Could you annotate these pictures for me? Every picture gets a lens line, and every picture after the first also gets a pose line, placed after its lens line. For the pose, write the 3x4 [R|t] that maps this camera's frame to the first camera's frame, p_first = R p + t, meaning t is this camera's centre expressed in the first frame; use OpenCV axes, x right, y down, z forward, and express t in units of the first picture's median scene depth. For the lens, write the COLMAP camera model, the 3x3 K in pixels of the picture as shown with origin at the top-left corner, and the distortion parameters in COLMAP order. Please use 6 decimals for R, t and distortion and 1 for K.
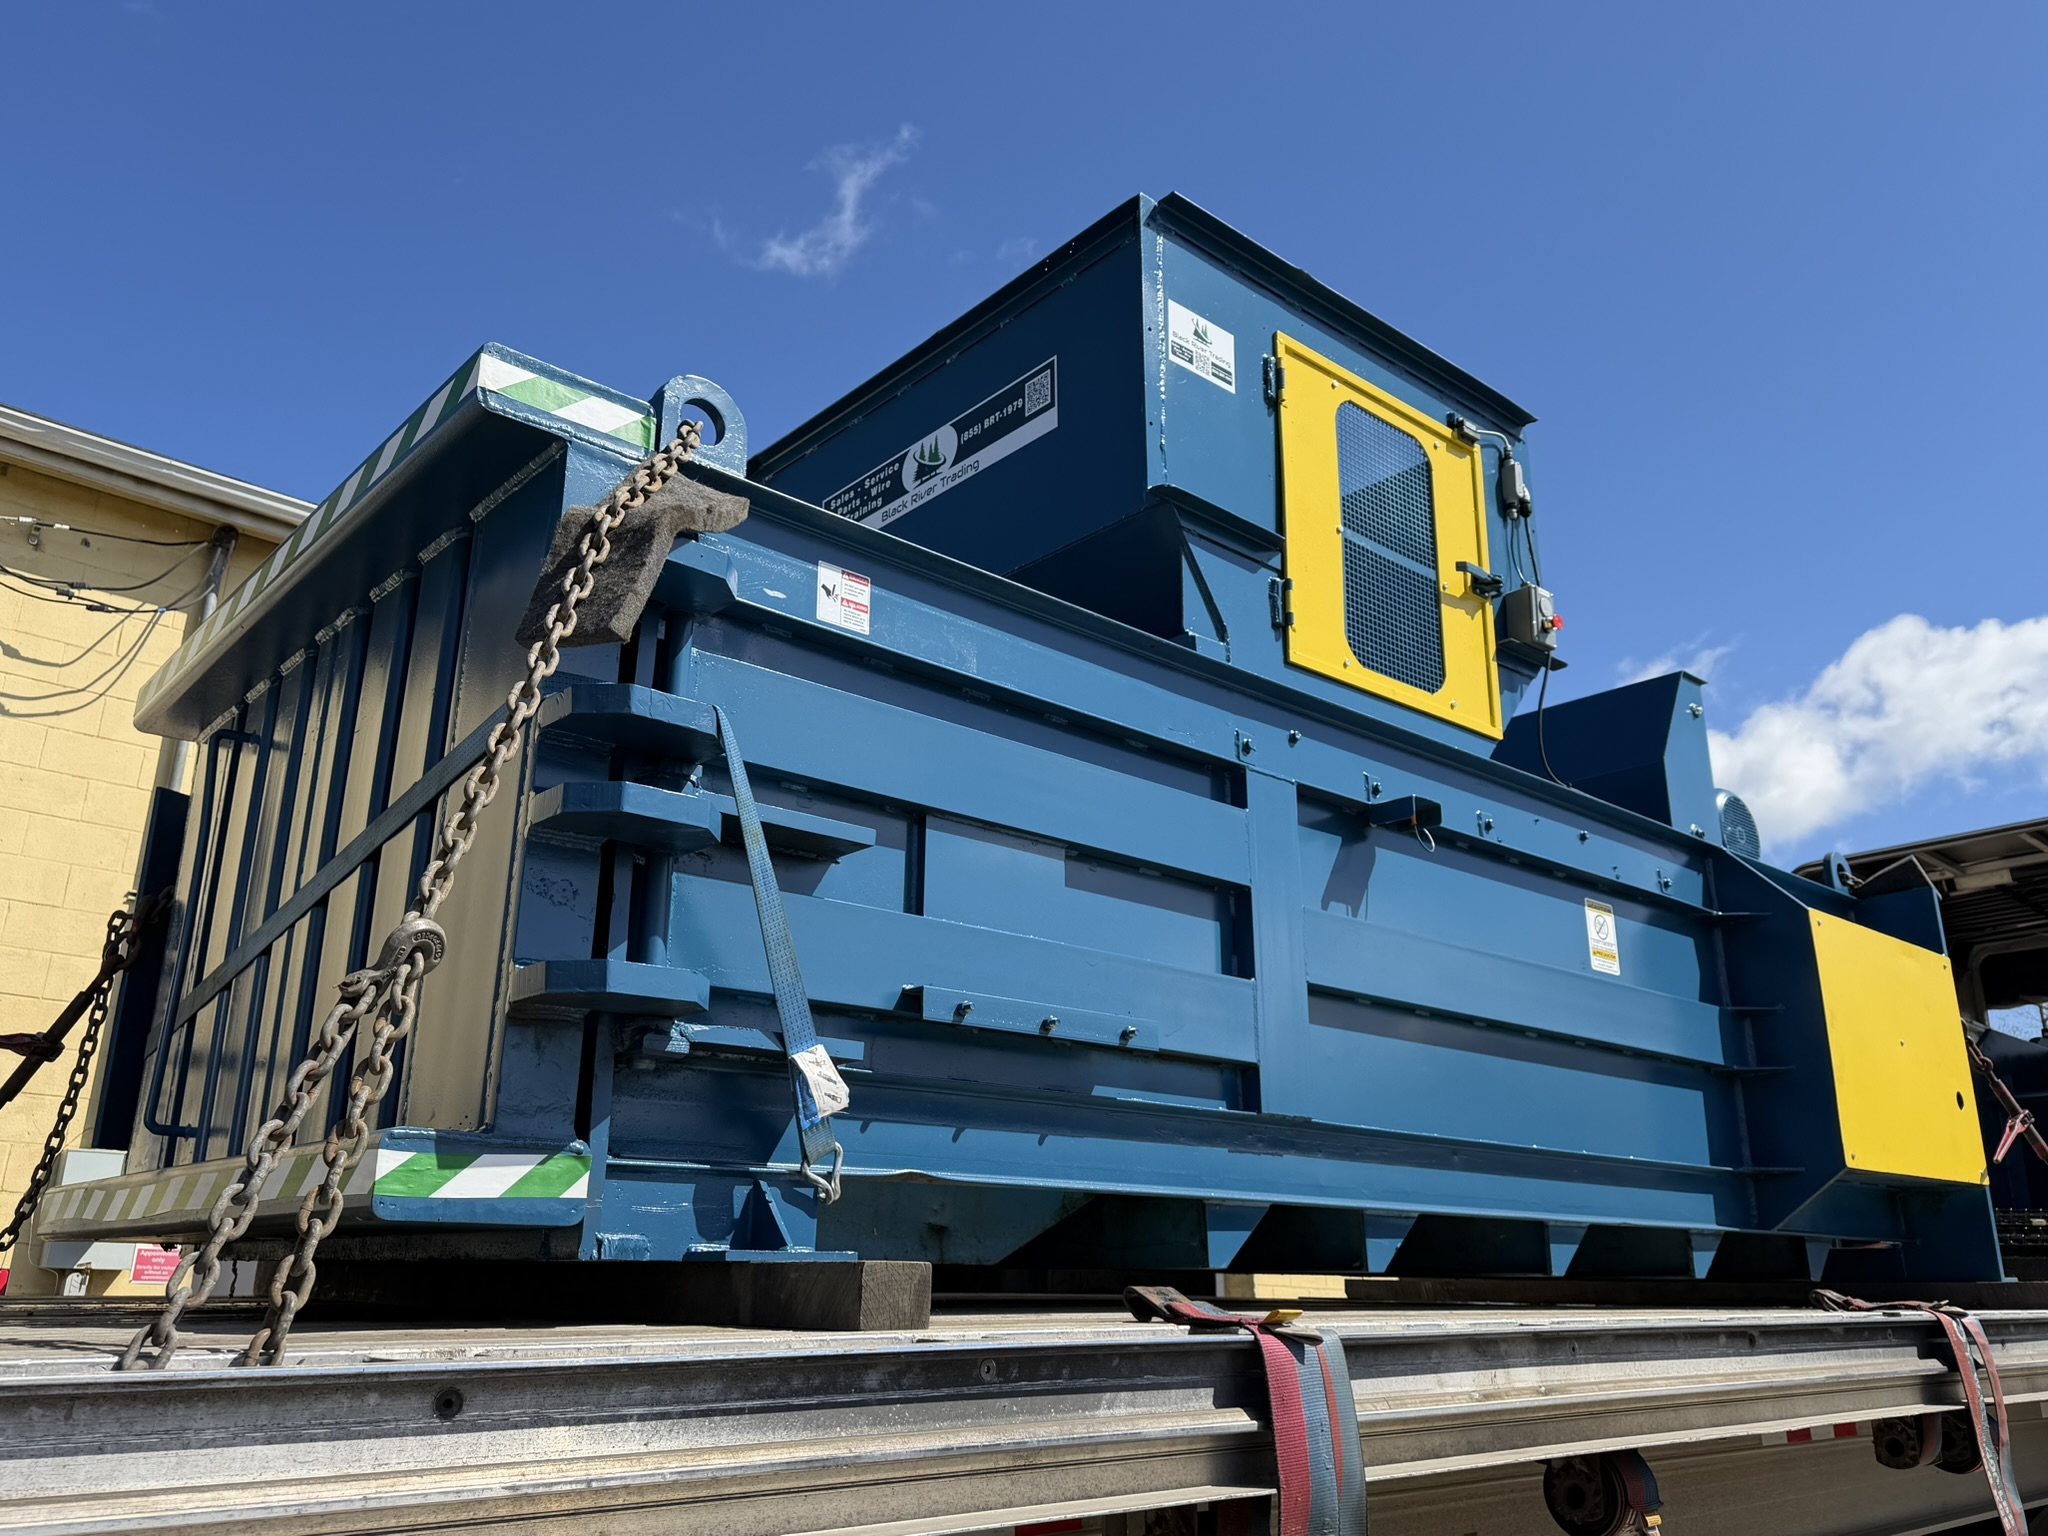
lens RADIAL K [[1570.4, 0, 1024.0], [0, 1570.4, 768.0], [0, 0, 1]] dist [0.140893, -0.206105]
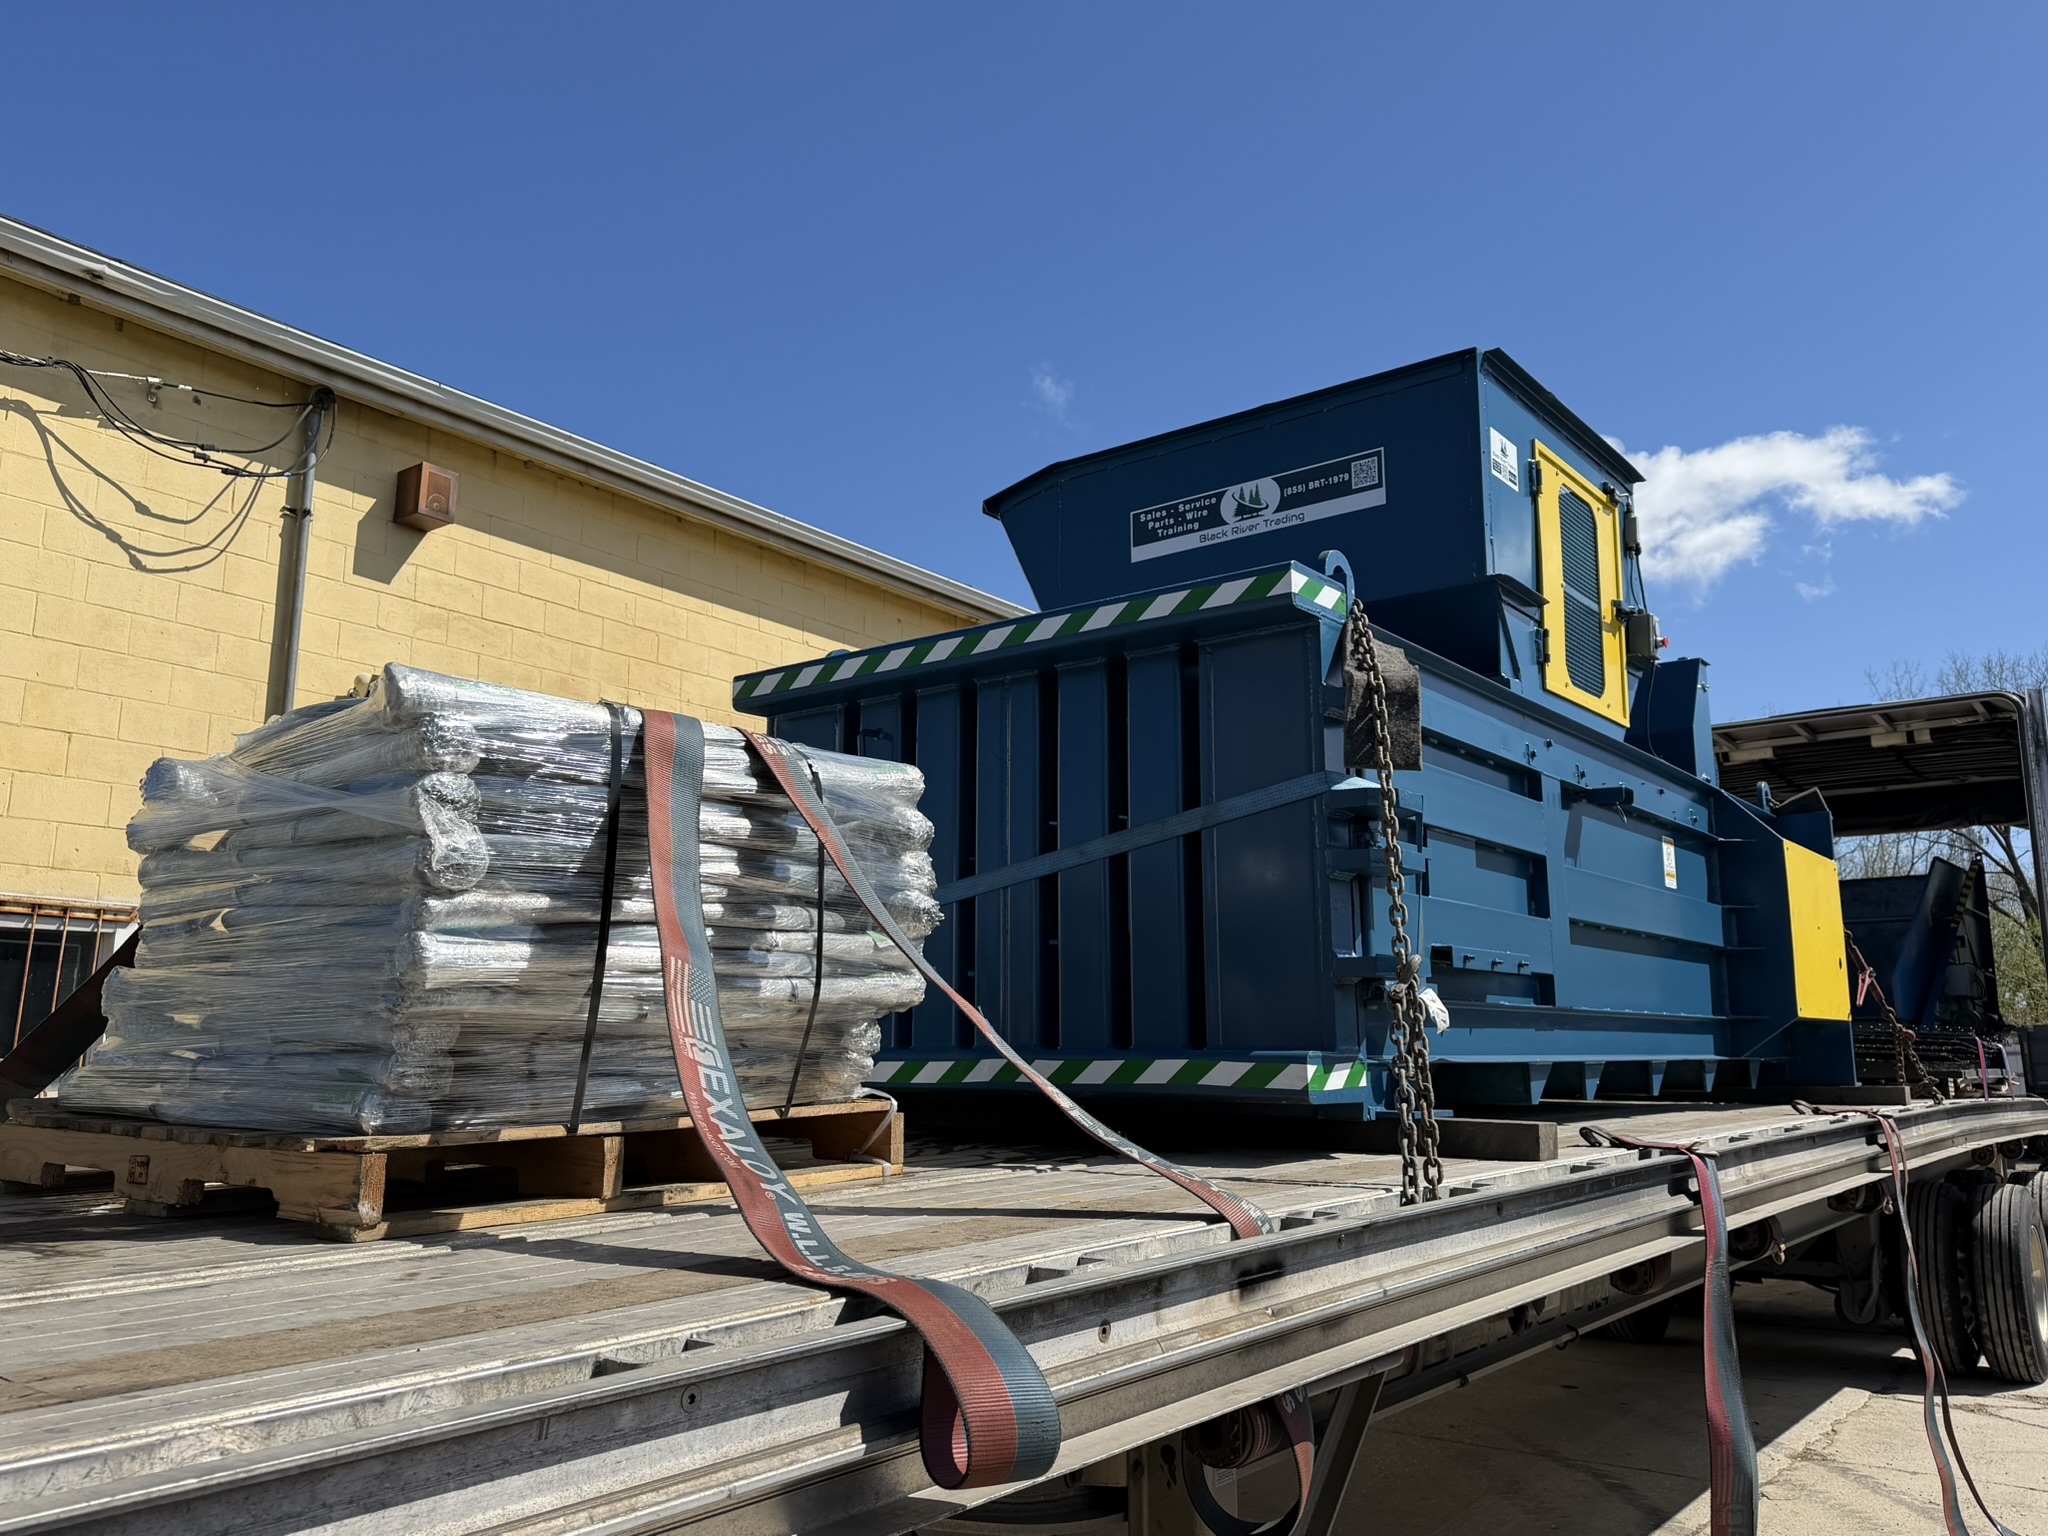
lens RADIAL K [[1570.4, 0, 1024.0], [0, 1570.4, 768.0], [0, 0, 1]] dist [0.140893, -0.206105]
pose [[0.981655, 0.027229, 0.188712, -0.489223], [-0.053046, 0.989677, 0.133140, -0.141420], [-0.183139, -0.140708, 0.972965, -0.281624]]
